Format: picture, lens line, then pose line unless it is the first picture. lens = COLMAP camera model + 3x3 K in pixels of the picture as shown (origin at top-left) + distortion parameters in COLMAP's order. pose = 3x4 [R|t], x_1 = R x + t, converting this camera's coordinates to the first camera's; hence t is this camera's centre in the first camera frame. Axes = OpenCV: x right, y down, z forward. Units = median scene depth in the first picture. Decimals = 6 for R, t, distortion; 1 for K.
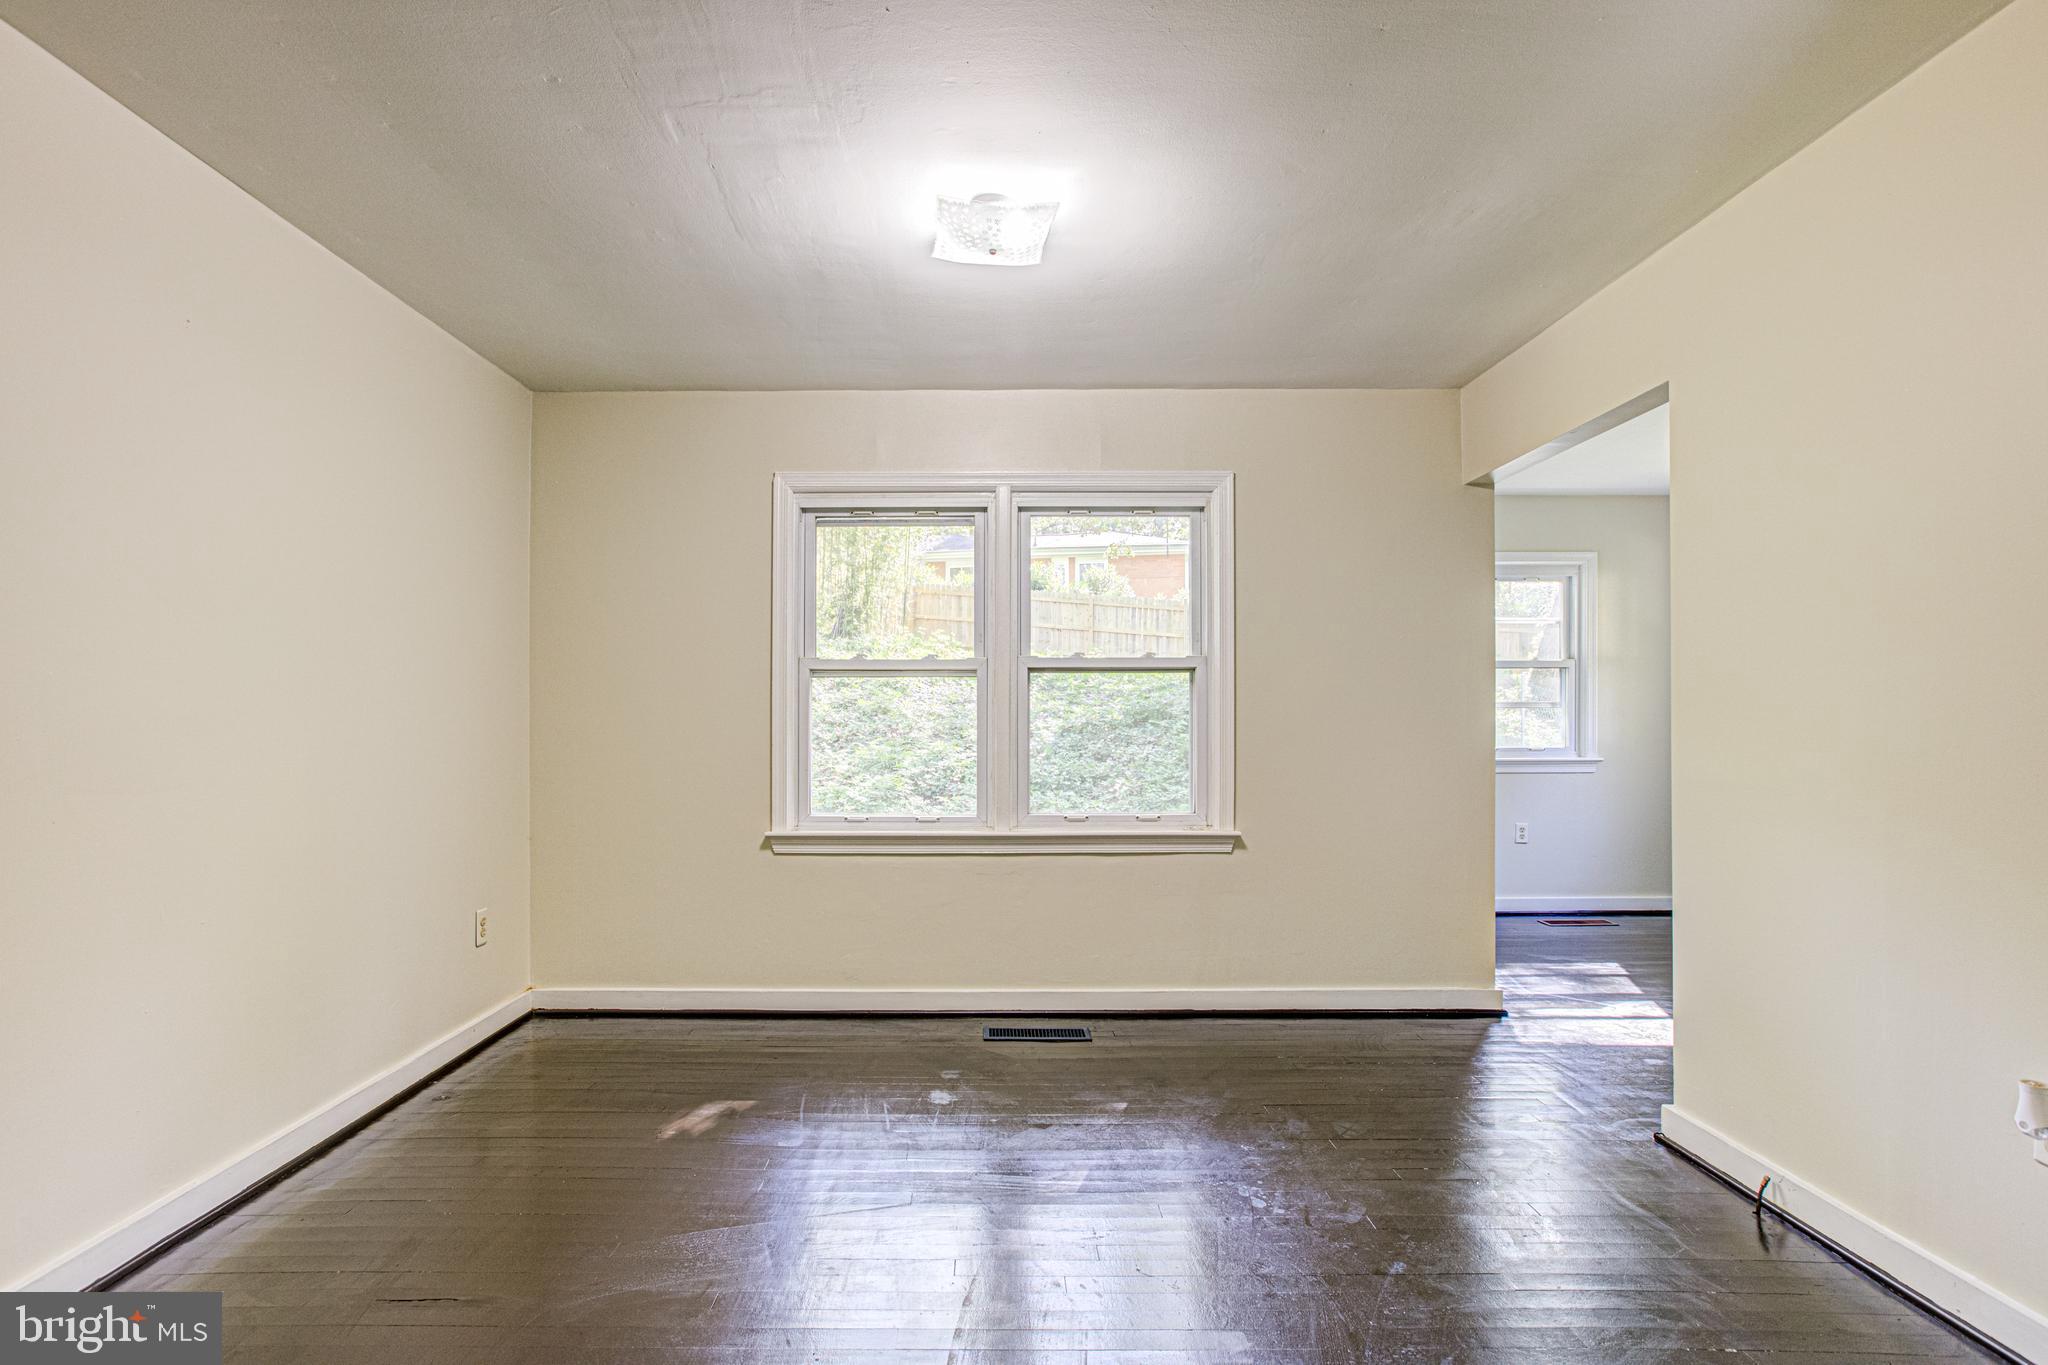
lens RADIAL K [[975.7, 0, 992.7], [0, 975.7, 714.4], [0, 0, 1]] dist [-0.004188, 0.000526]
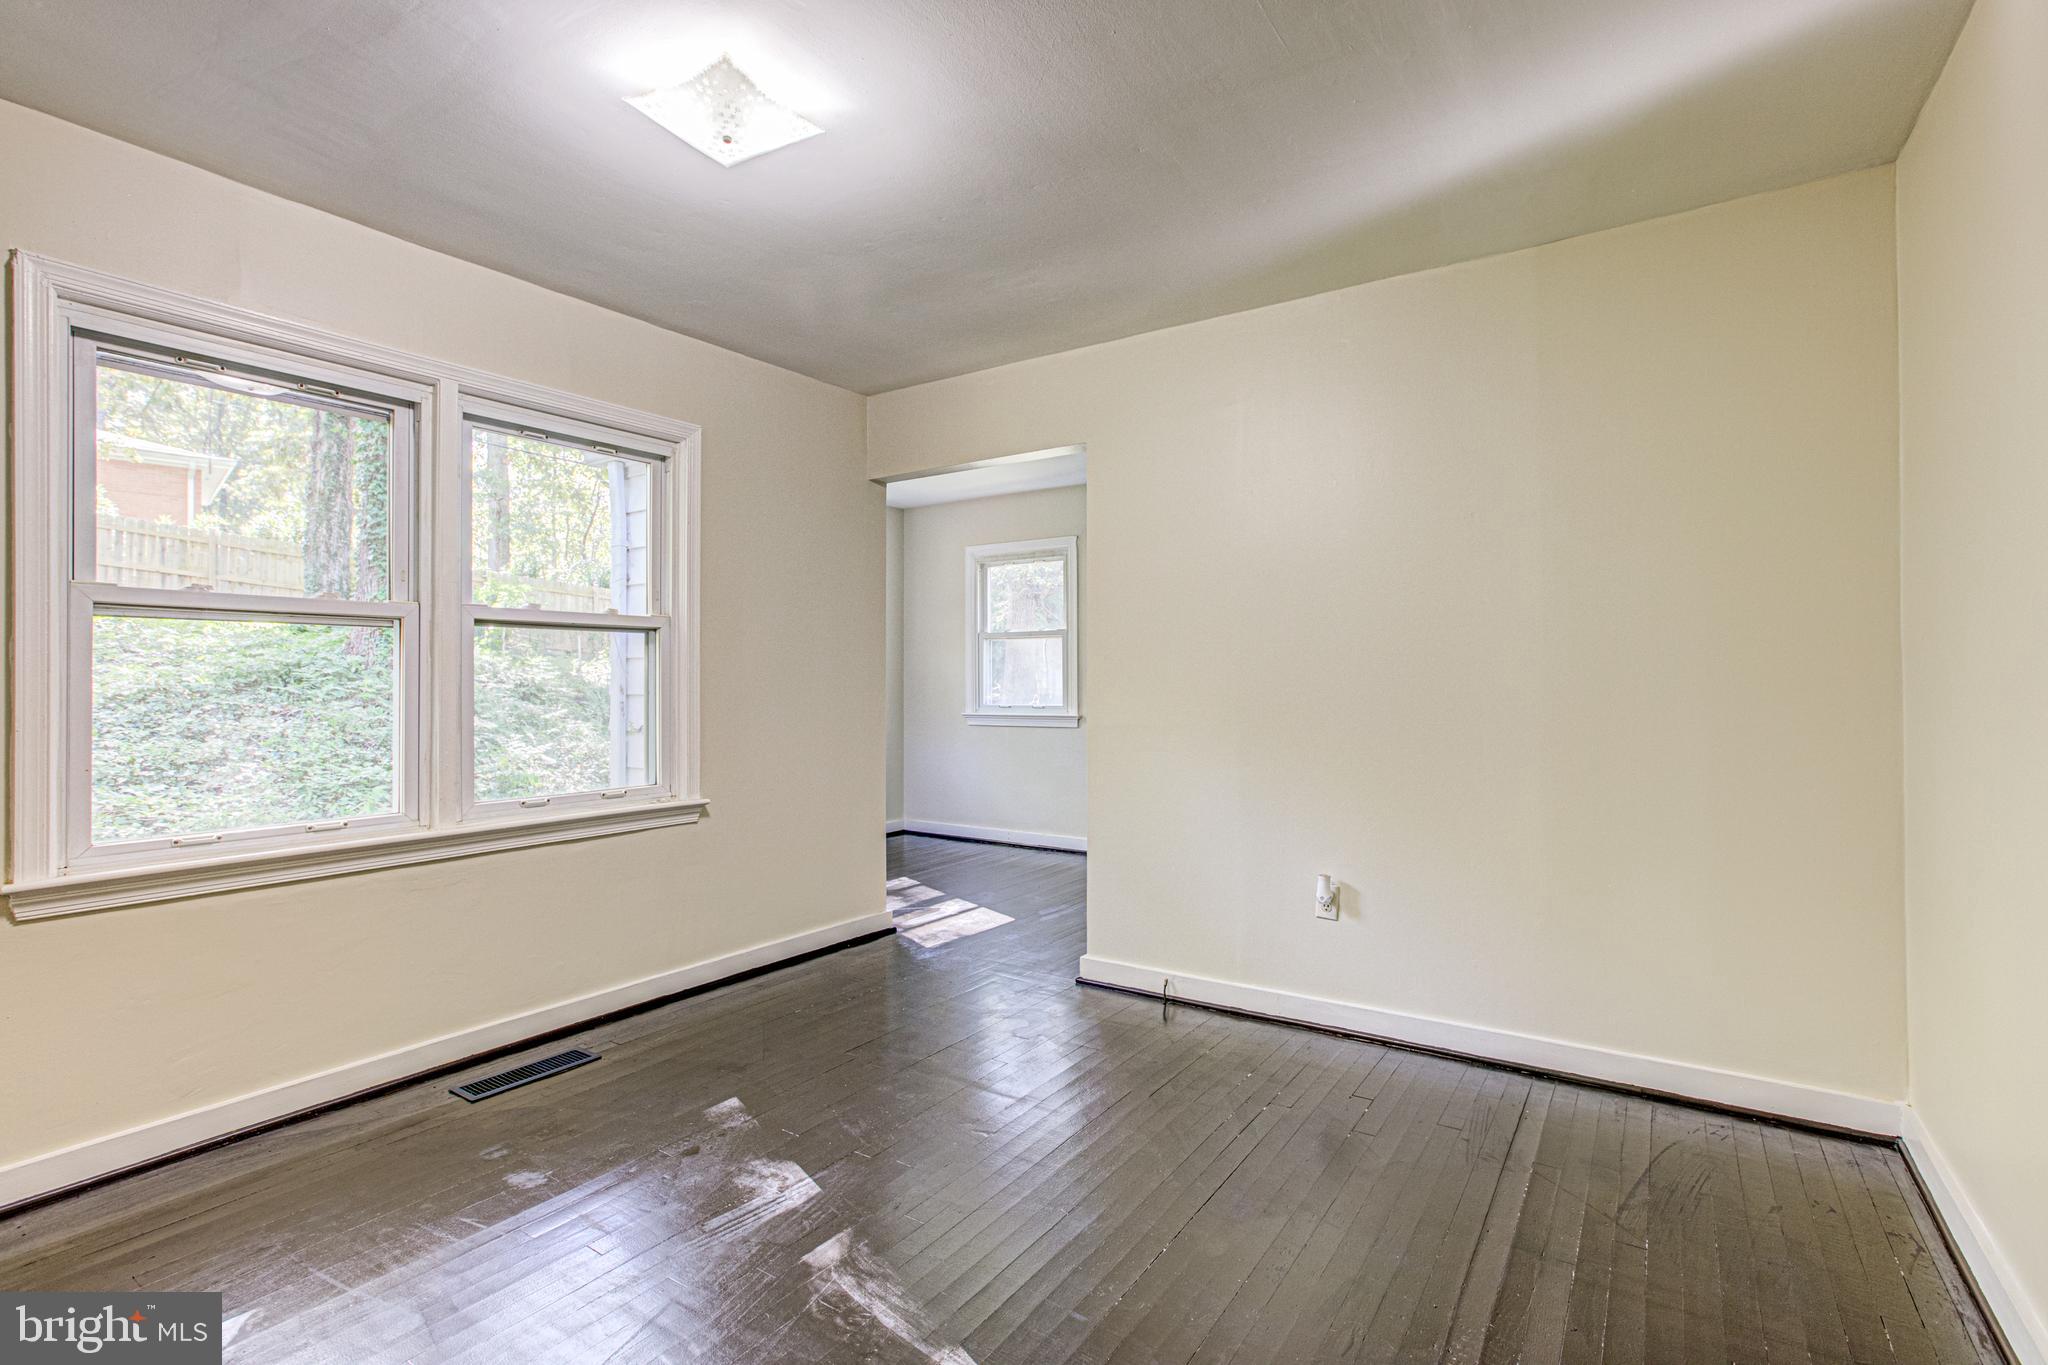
lens RADIAL K [[950.2, 0, 1044.6], [0, 950.2, 679.9], [0, 0, 1]] dist [-0.034934, 0.025731]
pose [[0.564090, -0.000035, 0.825713, -0.334901], [-0.002117, 0.999997, 0.001489, -0.000810], [-0.825711, -0.002588, 0.564088, 0.193051]]
